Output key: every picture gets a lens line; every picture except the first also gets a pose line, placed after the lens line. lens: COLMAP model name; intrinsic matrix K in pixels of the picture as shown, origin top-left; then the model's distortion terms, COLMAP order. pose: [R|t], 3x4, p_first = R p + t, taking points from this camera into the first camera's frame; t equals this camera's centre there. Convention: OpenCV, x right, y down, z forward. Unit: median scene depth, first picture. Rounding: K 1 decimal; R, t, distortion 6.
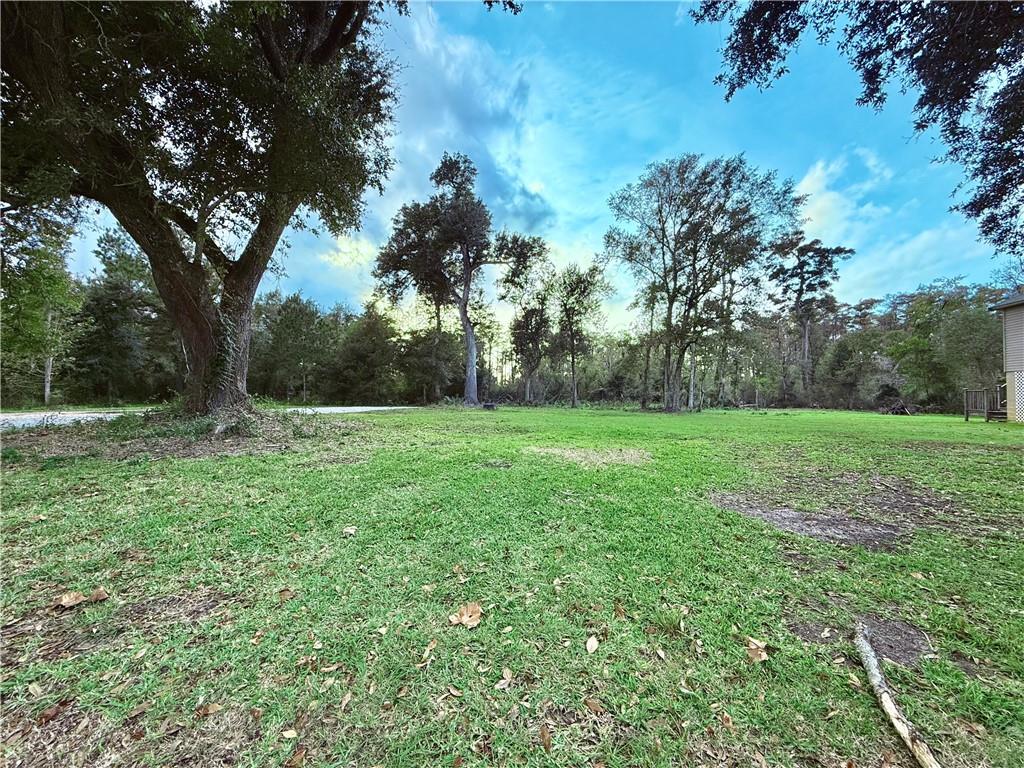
lens RADIAL K [[414.5, 0, 514.1], [0, 414.5, 388.6], [0, 0, 1]] dist [-0.001257, 0.000045]
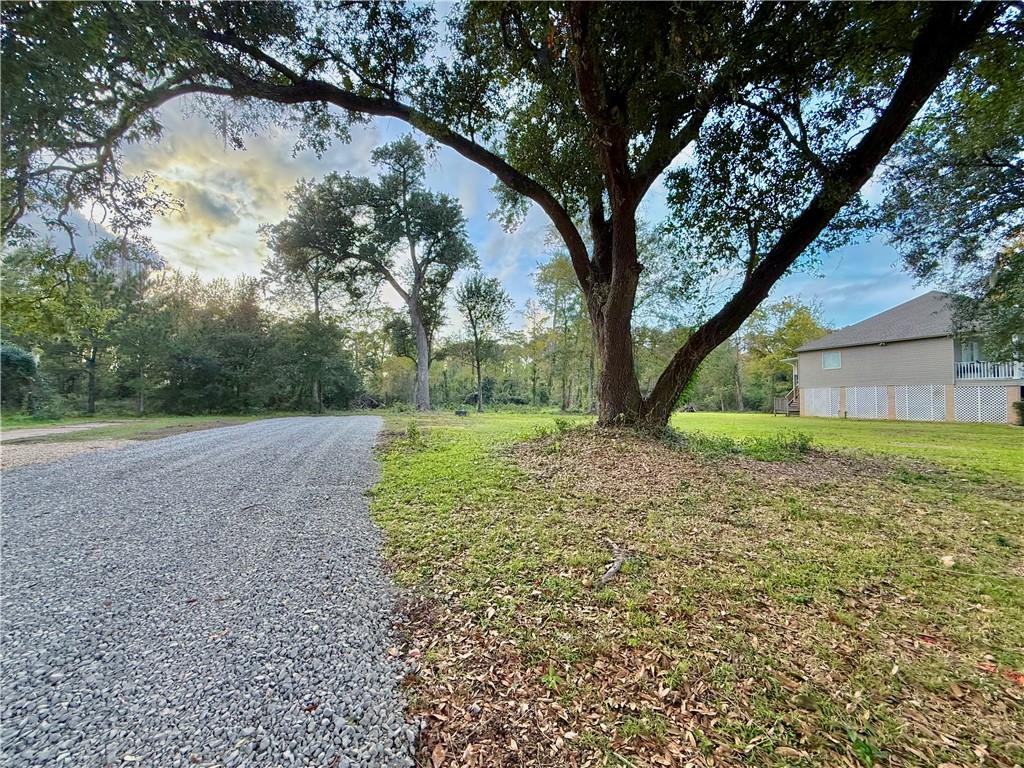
lens RADIAL K [[414.5, 0, 514.1], [0, 414.5, 388.6], [0, 0, 1]] dist [-0.001257, 0.000045]
pose [[0.839167, 0.011576, 0.543750, -0.362216], [-0.009206, 0.999933, -0.007080, -0.005812], [-0.543796, 0.000936, 0.839217, 0.091286]]
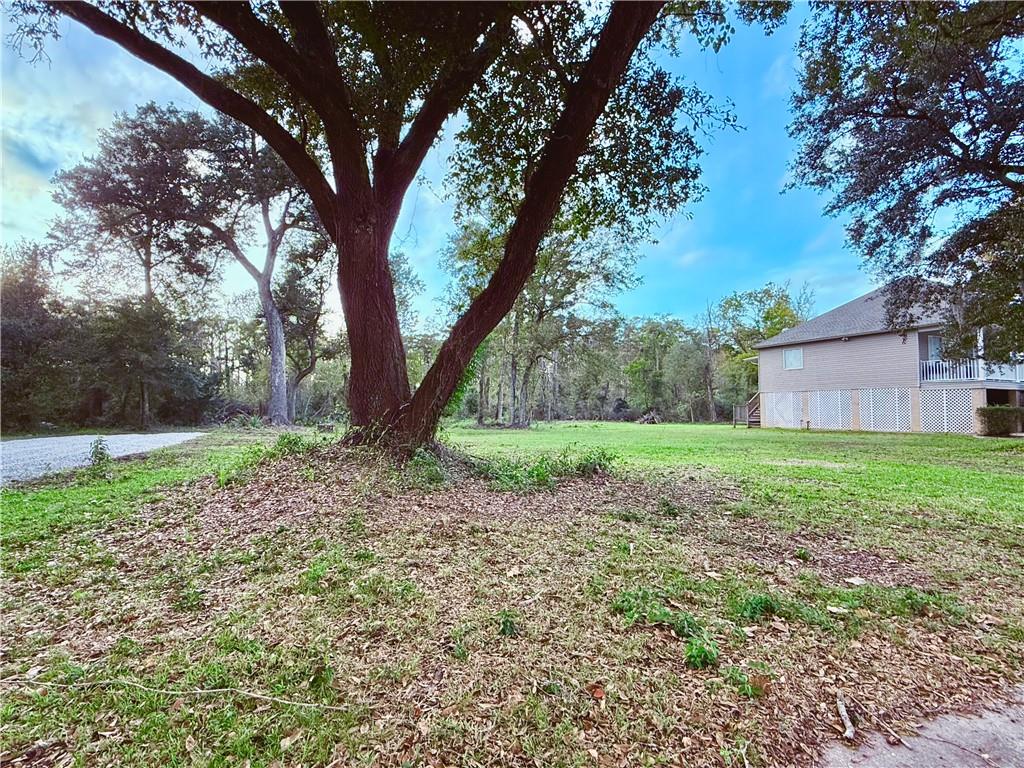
lens RADIAL K [[526.3, 0, 509.5], [0, 526.3, 387.3], [0, 0, 1]] dist [0.006275, 0.000204]
pose [[0.785301, 0.017634, 0.618862, -0.288157], [-0.003039, 0.999692, -0.024629, -0.004790], [-0.619106, 0.017460, 0.785113, 0.055434]]
